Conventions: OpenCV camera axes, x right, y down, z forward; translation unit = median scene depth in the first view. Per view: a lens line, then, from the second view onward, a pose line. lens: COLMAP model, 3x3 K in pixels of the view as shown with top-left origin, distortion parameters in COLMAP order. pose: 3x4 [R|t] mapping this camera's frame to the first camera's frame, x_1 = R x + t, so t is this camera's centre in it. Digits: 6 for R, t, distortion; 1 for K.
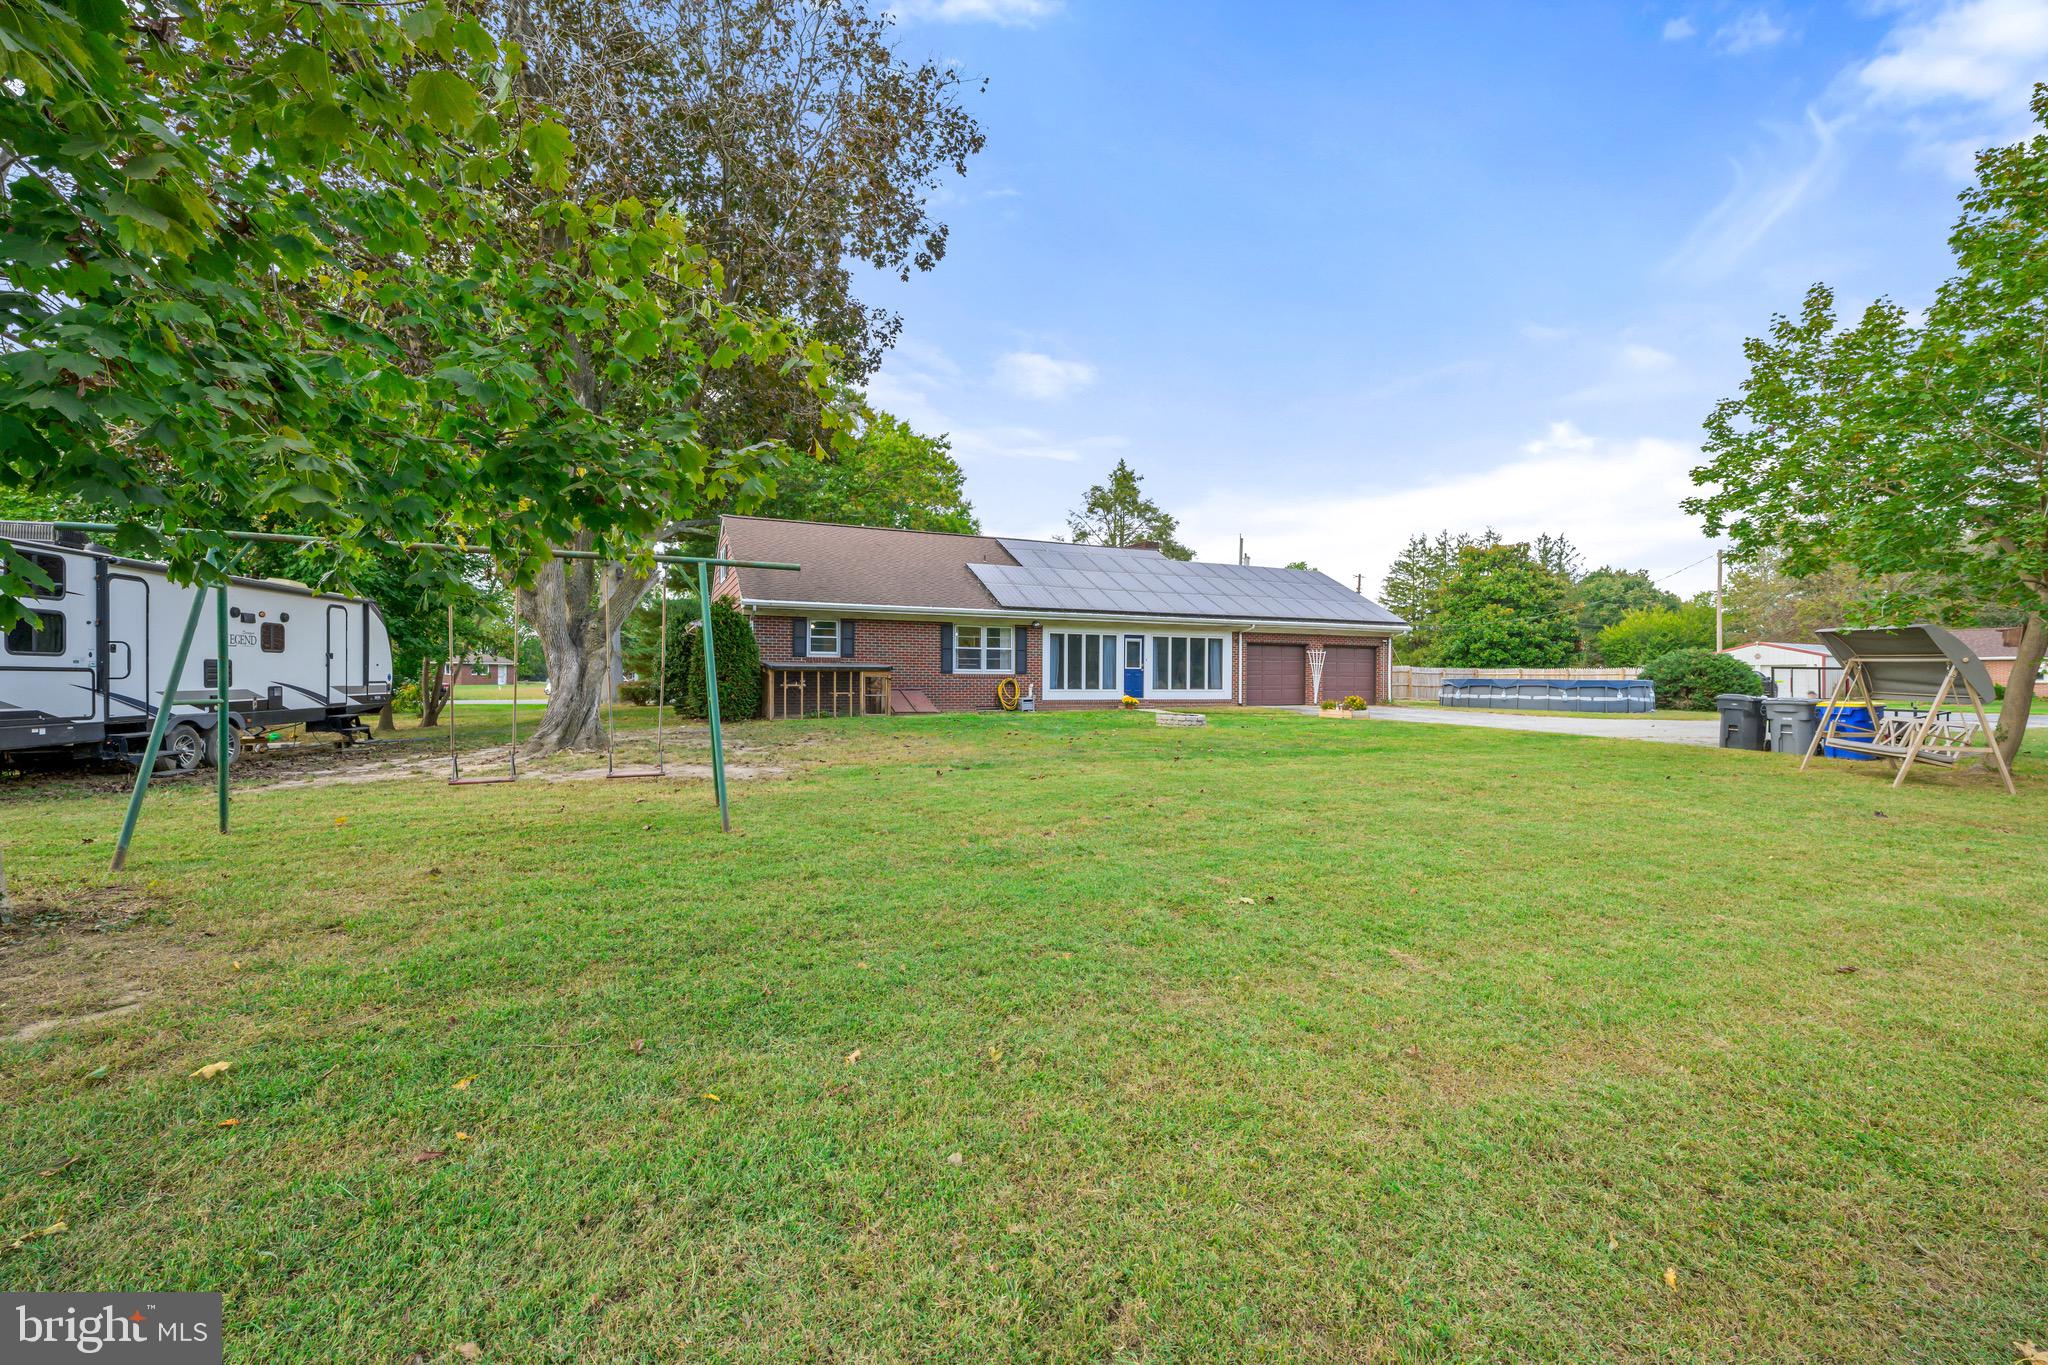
lens RADIAL K [[858.8, 0, 1033.4], [0, 858.8, 679.3], [0, 0, 1]] dist [0.001396, -0.000132]
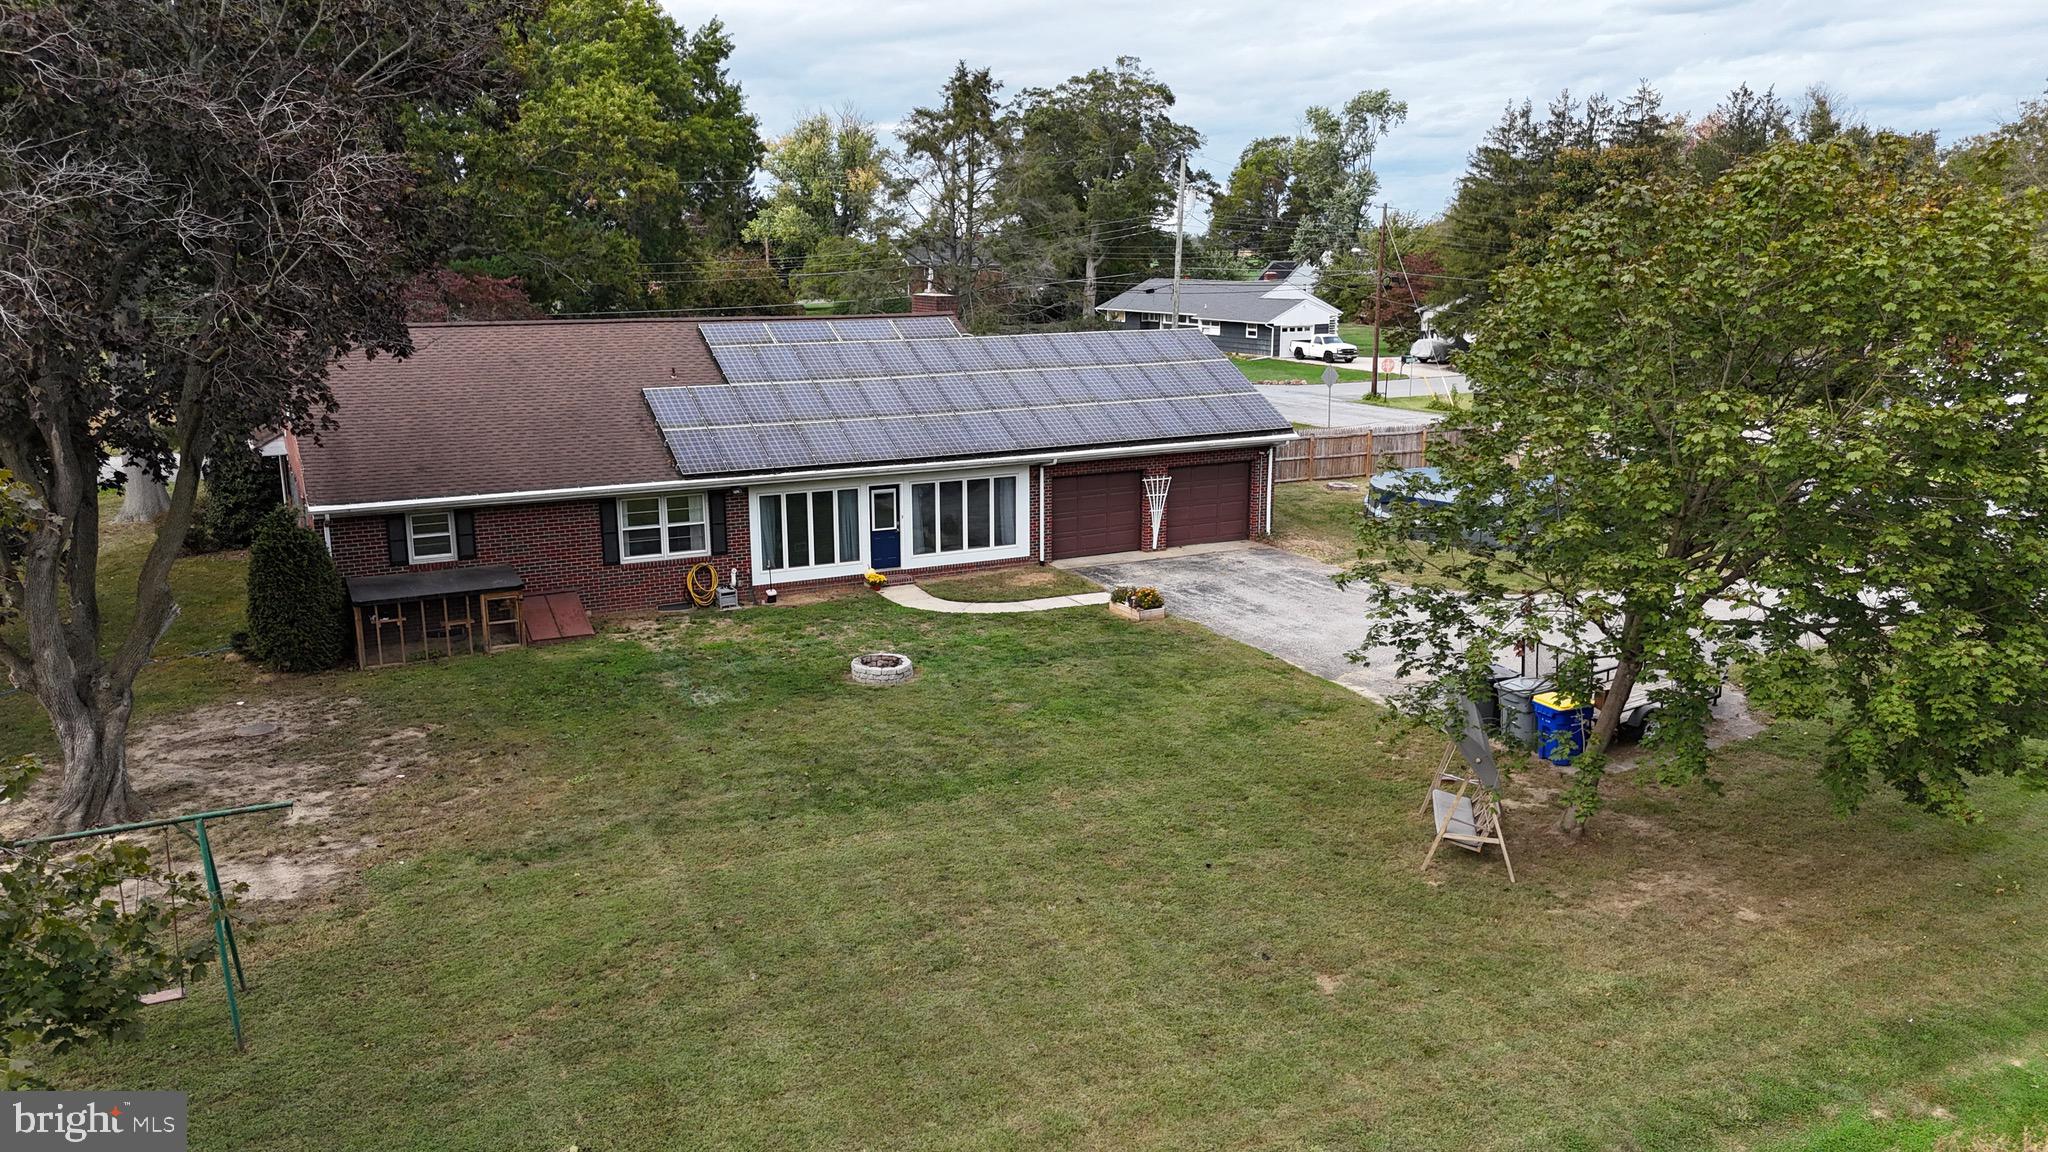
lens RADIAL K [[1503.3, 0, 1027.7], [0, 1503.3, 584.5], [0, 0, 1]] dist [0.050696, -0.018039]
pose [[0.998330, -0.021019, 0.053802, 0.160925], [0.009368, 0.978028, 0.208264, -0.222400], [-0.056997, -0.207412, 0.976592, -0.258414]]
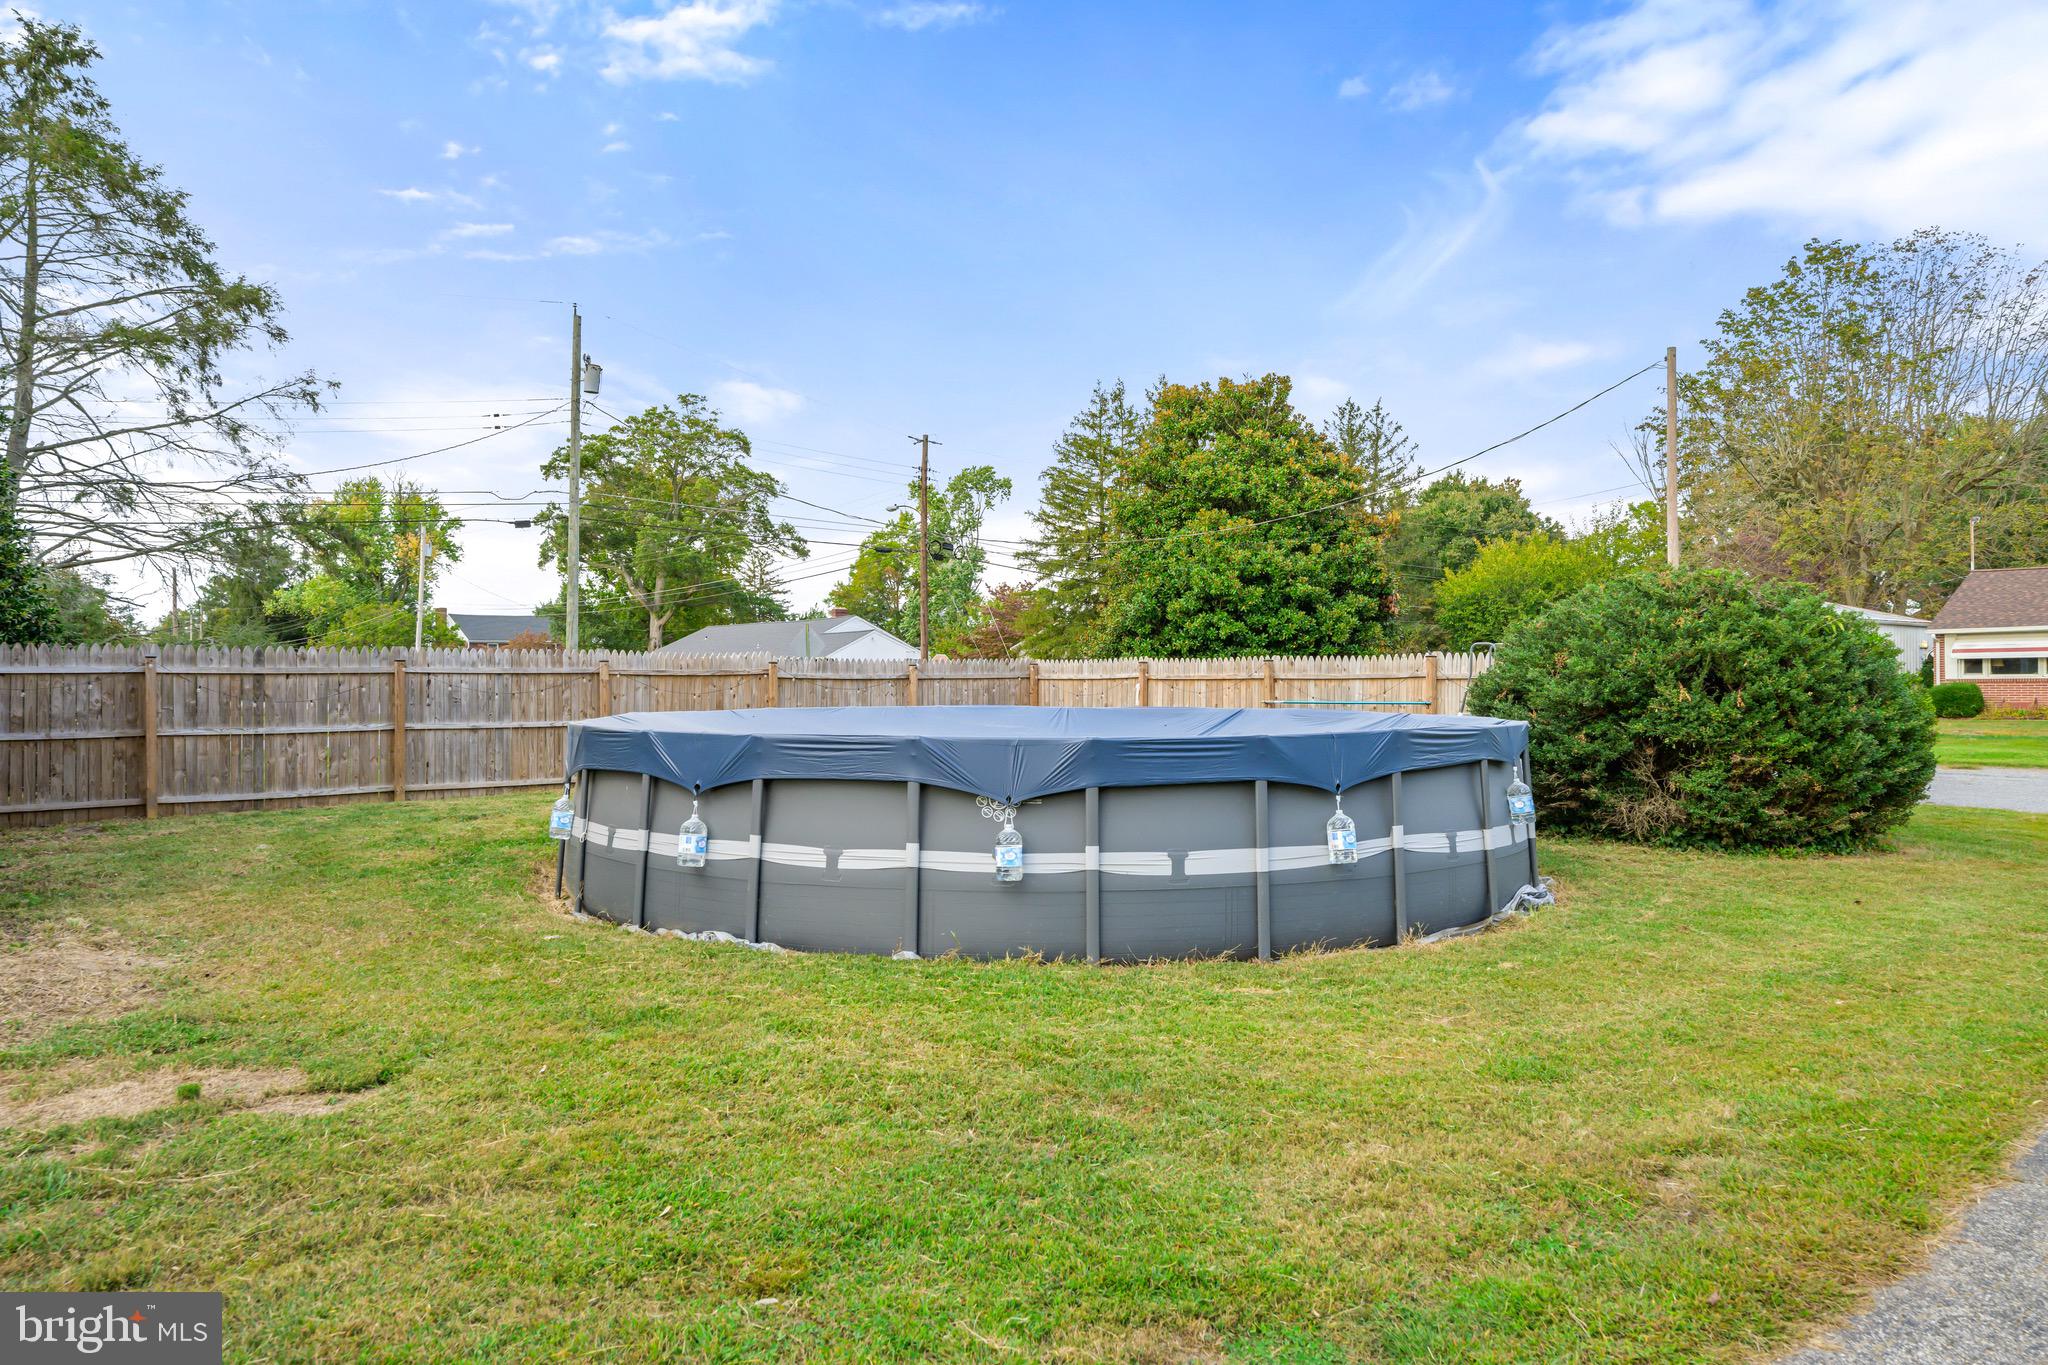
lens RADIAL K [[1438.3, 0, 1017.3], [0, 1438.3, 687.6], [0, 0, 1]] dist [-0.009848, -0.000982]
pose [[0.960505, -0.016169, 0.277794, 0.598401], [0.014576, 0.999863, 0.007797, -0.011018], [-0.277882, -0.003440, 0.960609, 0.827500]]
